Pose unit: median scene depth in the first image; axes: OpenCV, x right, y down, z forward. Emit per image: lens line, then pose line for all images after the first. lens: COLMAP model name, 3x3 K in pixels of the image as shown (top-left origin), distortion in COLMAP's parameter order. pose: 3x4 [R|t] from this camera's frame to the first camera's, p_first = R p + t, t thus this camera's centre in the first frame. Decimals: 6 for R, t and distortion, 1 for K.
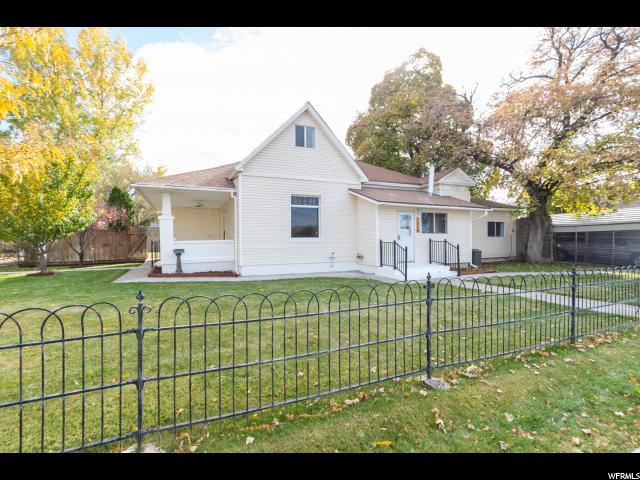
lens RADIAL K [[283.5, 0, 319.4], [0, 283.5, 237.2], [0, 0, 1]] dist [-0.000320, -0.000710]
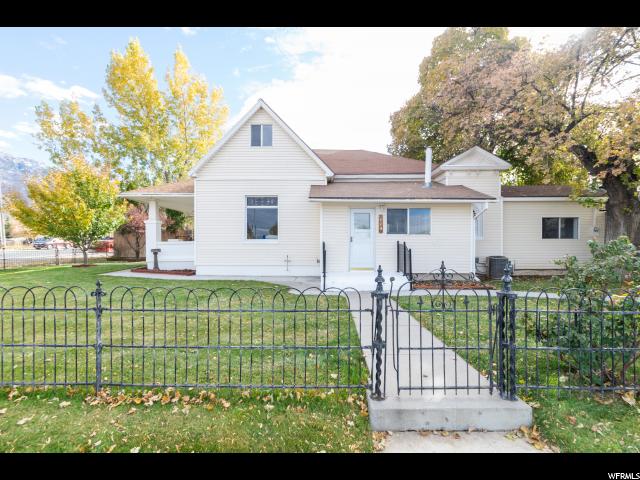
lens RADIAL K [[283.5, 0, 319.9], [0, 283.5, 241.6], [0, 0, 1]] dist [-0.000320, -0.000710]
pose [[0.915696, 0.005002, -0.401840, 0.525491], [-0.003156, 0.999981, 0.005256, 0.003863], [0.401859, -0.003544, 0.915695, 0.190729]]
